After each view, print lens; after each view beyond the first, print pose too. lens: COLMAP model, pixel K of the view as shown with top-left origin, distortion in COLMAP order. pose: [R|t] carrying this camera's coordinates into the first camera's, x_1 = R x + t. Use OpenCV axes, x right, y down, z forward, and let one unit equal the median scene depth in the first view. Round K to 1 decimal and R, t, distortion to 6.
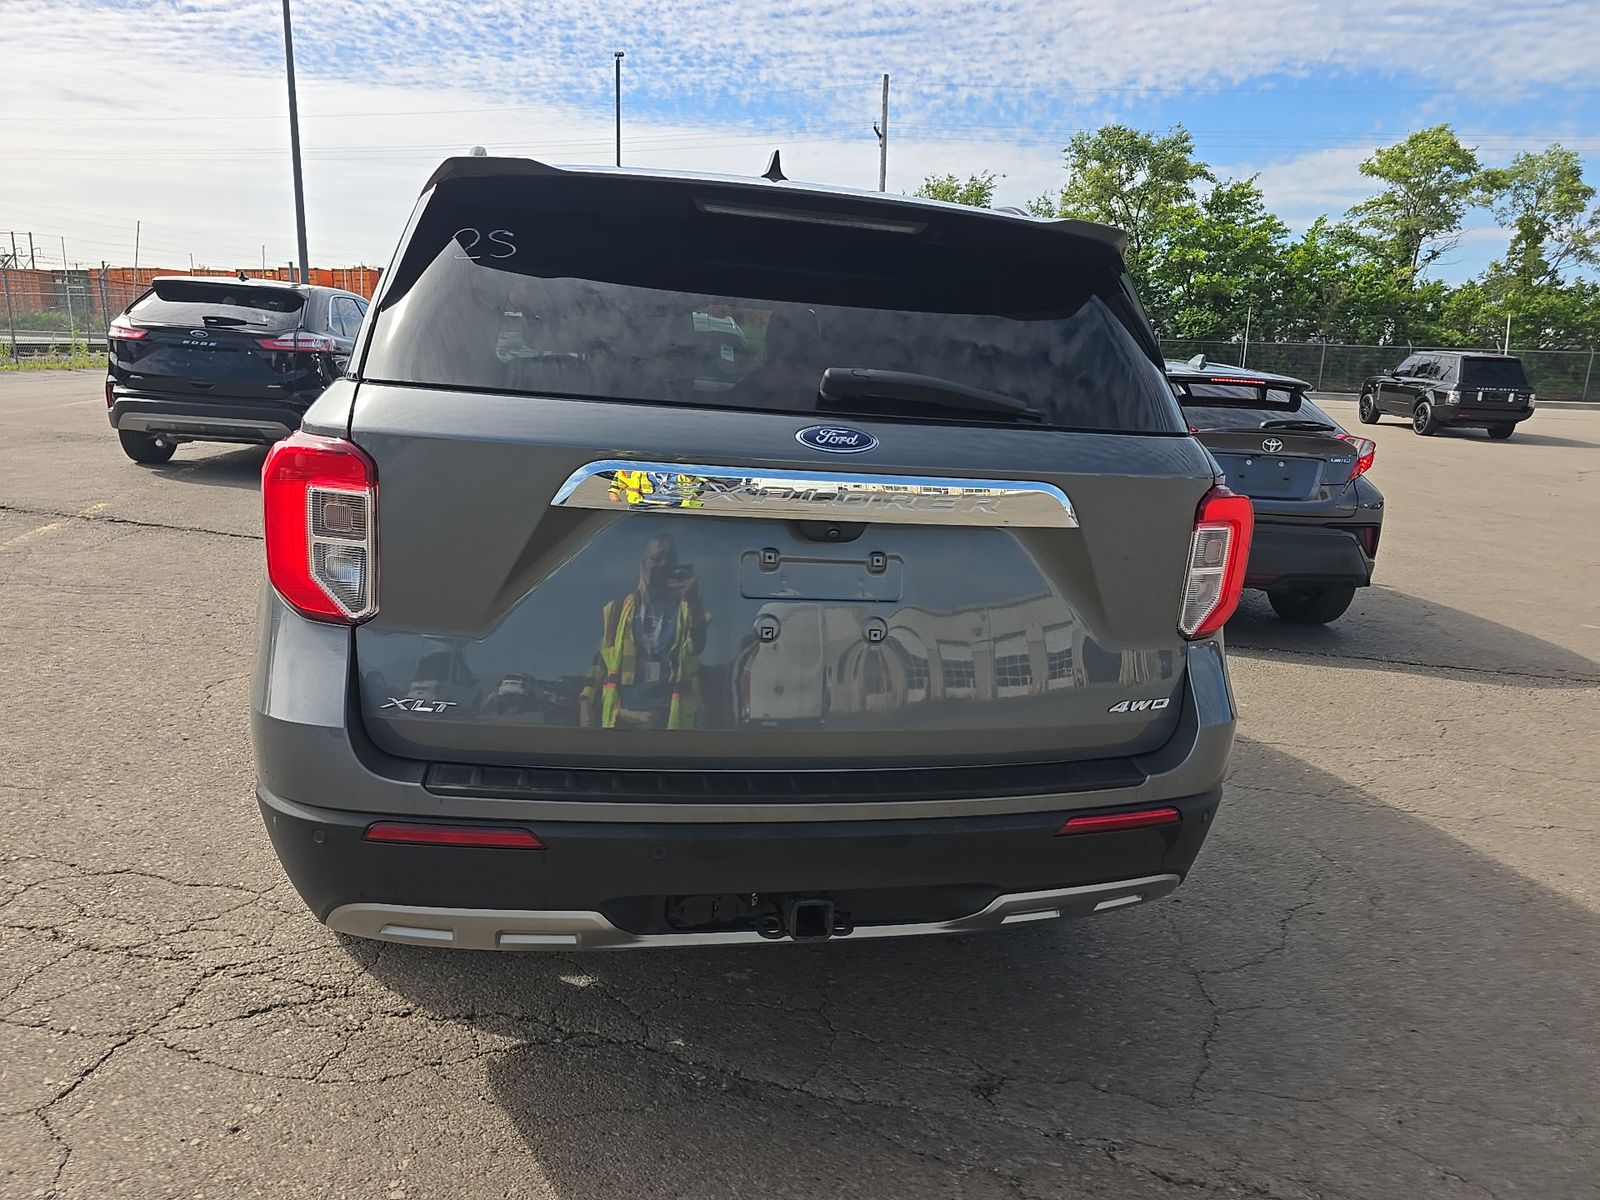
lens RADIAL K [[1095.5, 0, 821.6], [0, 1095.5, 611.2], [0, 0, 1]] dist [0.038514, -0.039514]
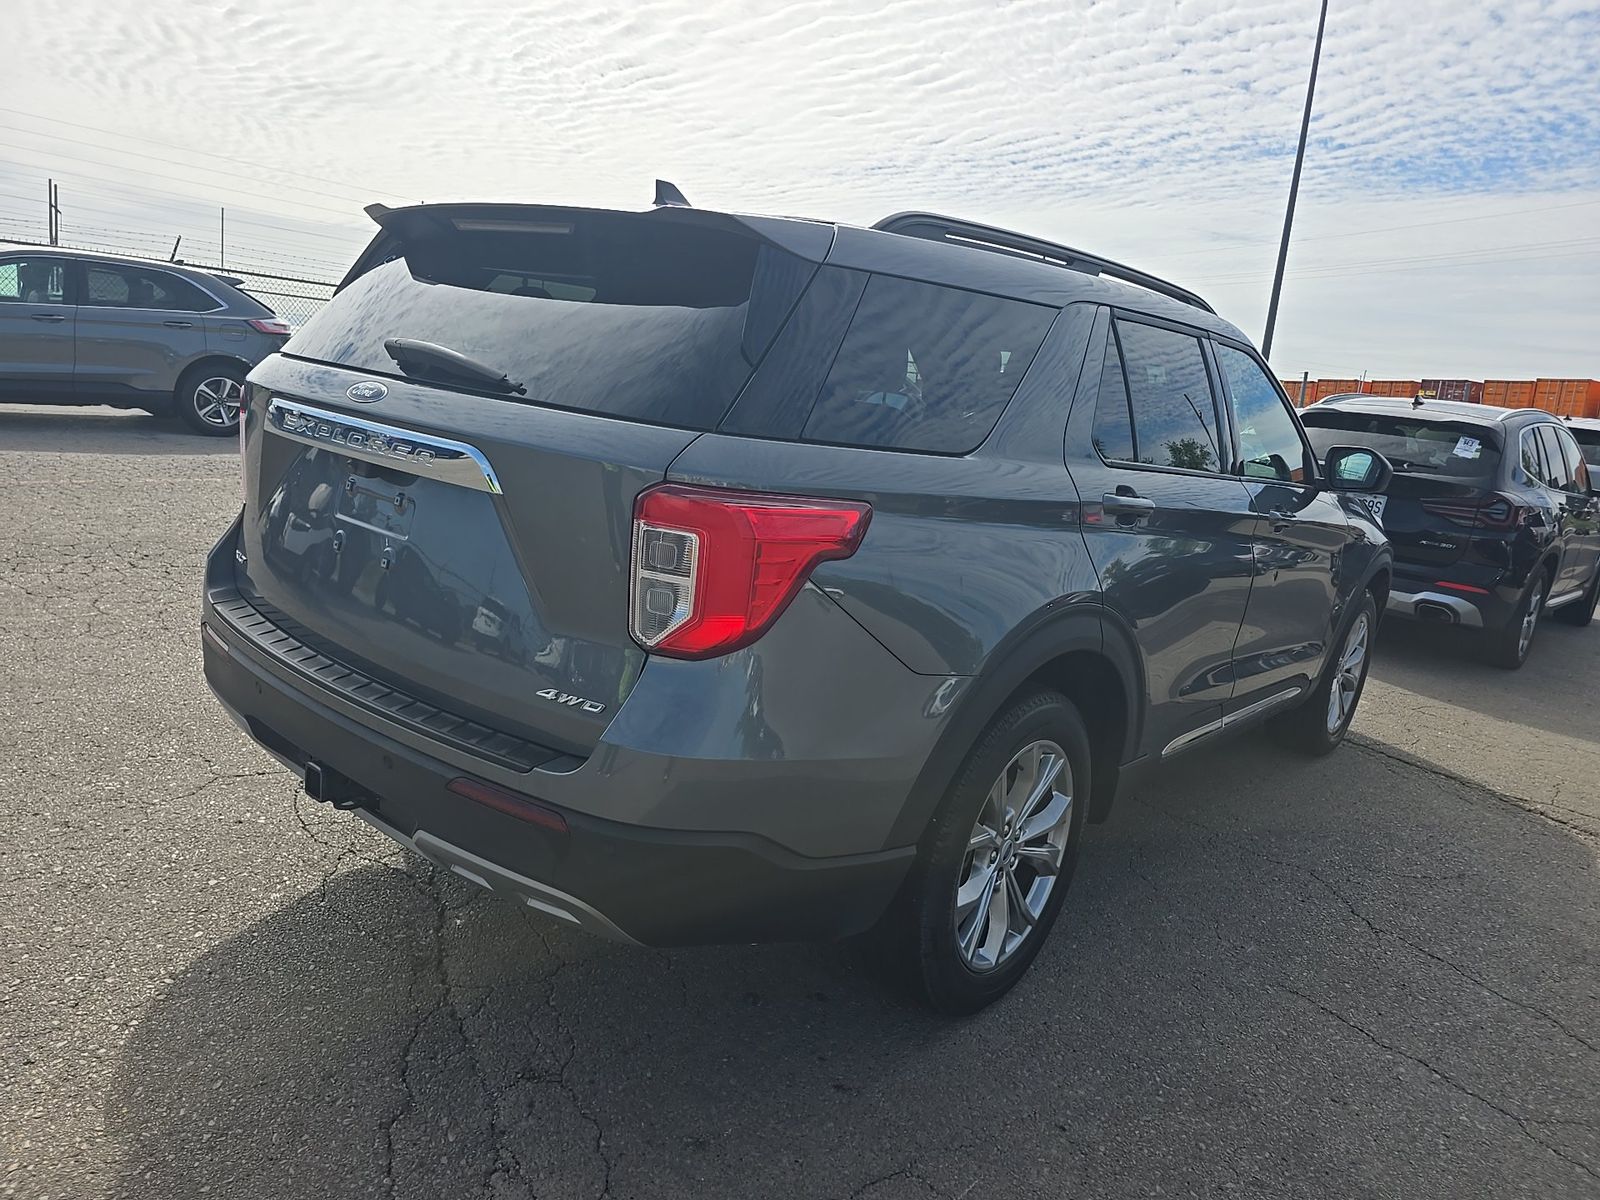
lens RADIAL K [[1095.5, 0, 803.2], [0, 1095.5, 605.9], [0, 0, 1]] dist [0.038514, -0.039514]
pose [[0.606194, 0.160862, -0.778879, 0.431690], [-0.239844, 0.970713, 0.013814, -0.020061], [0.758290, 0.178435, 0.627023, 0.211171]]
